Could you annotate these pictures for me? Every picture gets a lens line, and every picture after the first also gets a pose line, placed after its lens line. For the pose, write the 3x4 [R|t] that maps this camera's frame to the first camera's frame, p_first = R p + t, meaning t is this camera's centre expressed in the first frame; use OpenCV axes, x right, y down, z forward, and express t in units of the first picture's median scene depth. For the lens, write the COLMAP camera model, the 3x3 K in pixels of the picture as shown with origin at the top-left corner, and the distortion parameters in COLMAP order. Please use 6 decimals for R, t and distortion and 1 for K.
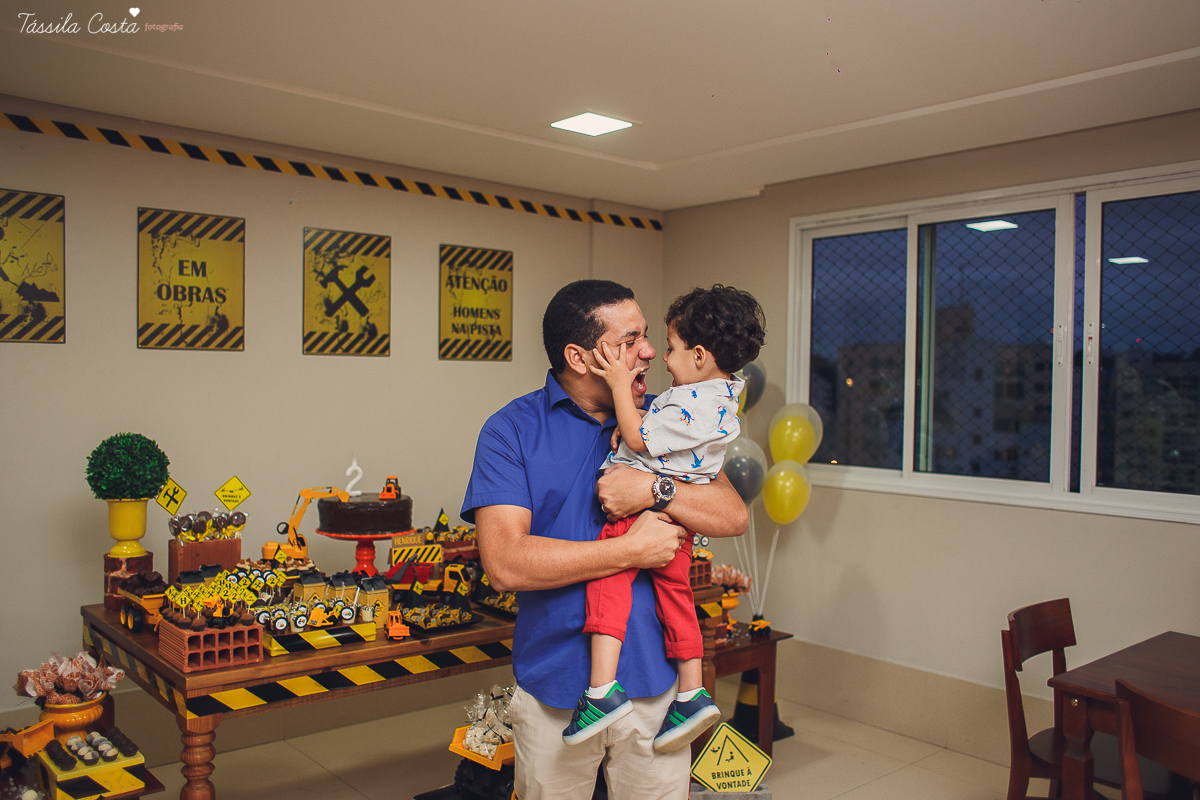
lens RADIAL K [[1003.8, 0, 600.0], [0, 1003.8, 400.0], [0, 0, 1]] dist [-0.096528, 0.123232]
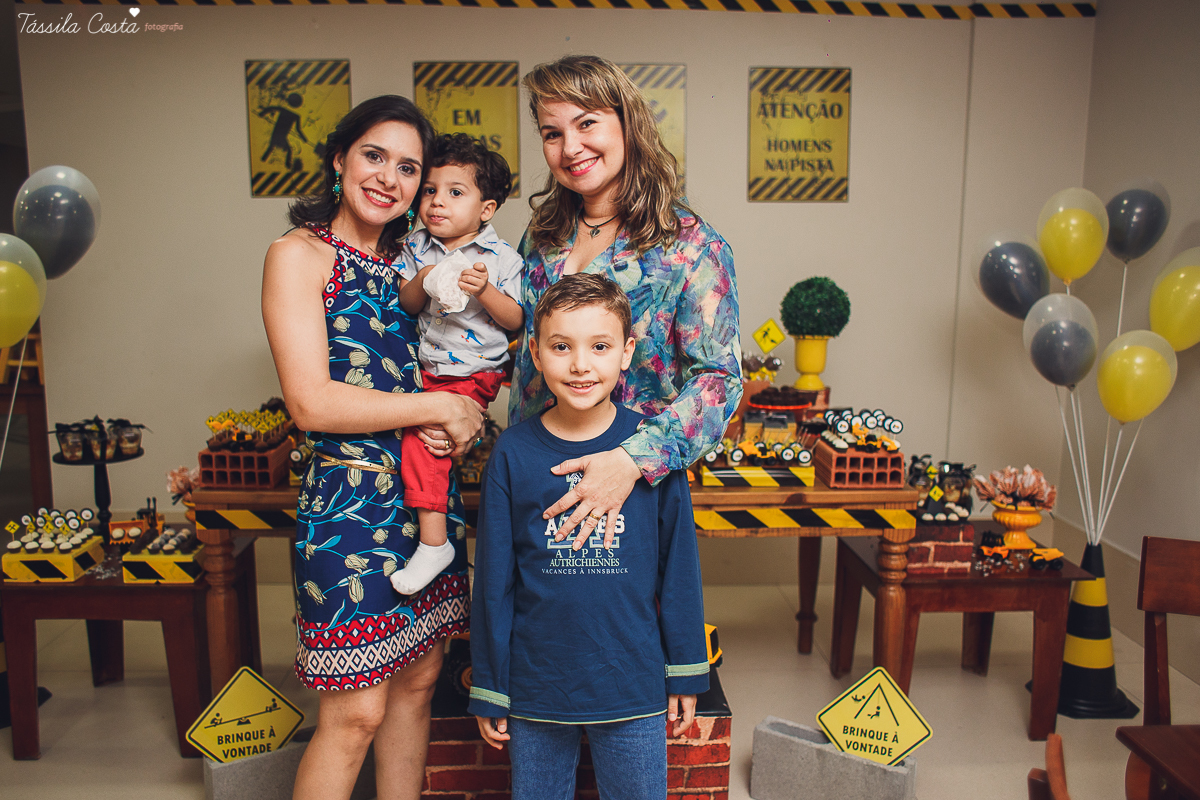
lens RADIAL K [[1003.8, 0, 600.0], [0, 1003.8, 400.0], [0, 0, 1]] dist [-0.096528, 0.123232]
pose [[0.778962, 0.080139, -0.621930, 0.322565], [-0.001009, 0.991959, 0.126556, 0.023413], [0.627071, -0.097954, 0.772779, 0.242258]]
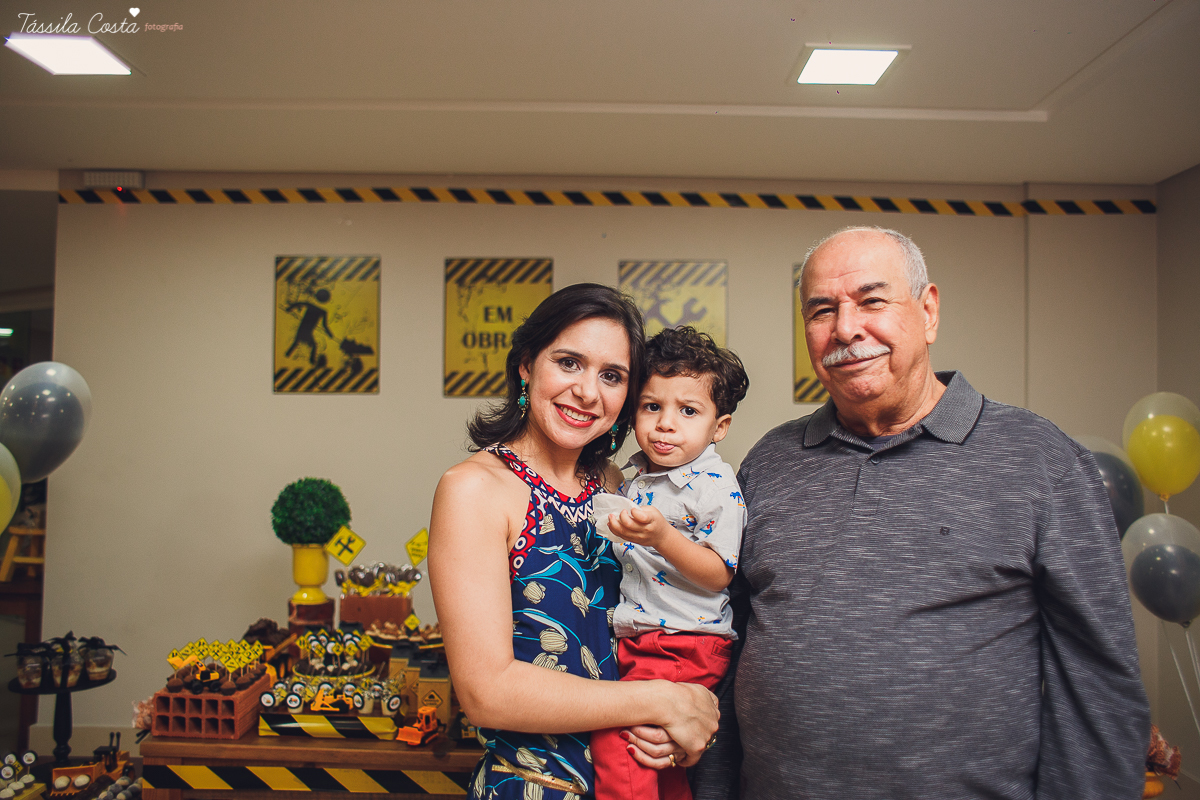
lens RADIAL K [[964.0, 0, 600.0], [0, 964.0, 400.0], [0, 0, 1]] dist [-0.101943, 0.135109]
pose [[0.747696, -0.030653, -0.663334, 0.264857], [-0.011717, 0.998169, -0.059333, 0.006228], [0.663938, 0.052135, 0.745968, 0.329421]]
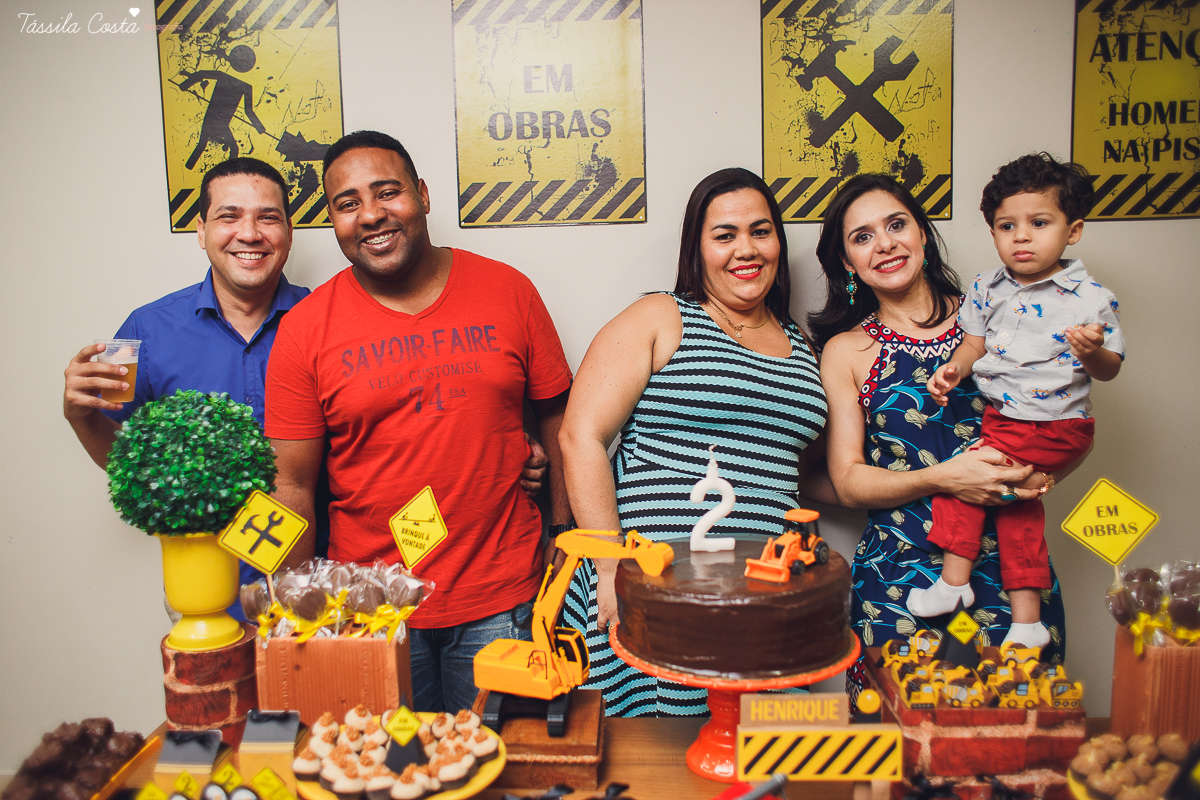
lens RADIAL K [[964.0, 0, 600.0], [0, 964.0, 400.0], [0, 0, 1]] dist [-0.101943, 0.135109]
pose [[0.725823, 0.049242, -0.686117, -0.011995], [0.017239, 0.995819, 0.089707, -0.000426], [0.687666, -0.076939, 0.721939, 0.562208]]
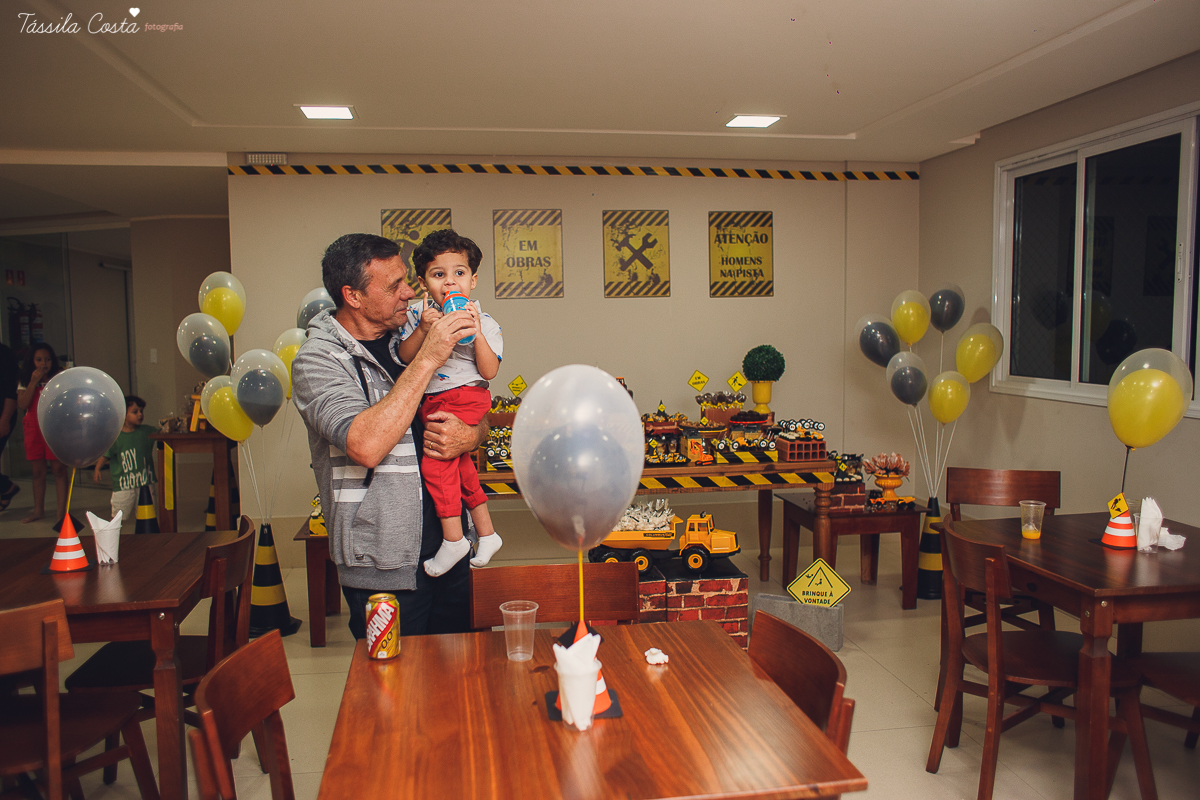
lens RADIAL K [[957.3, 0, 600.0], [0, 957.3, 400.0], [0, 0, 1]] dist [-0.102046, 0.133927]
pose [[0.842535, 0.016159, -0.538399, 0.447291], [0.019809, 0.997944, 0.060951, 0.017985], [0.538278, -0.062018, 0.840483, -0.191853]]
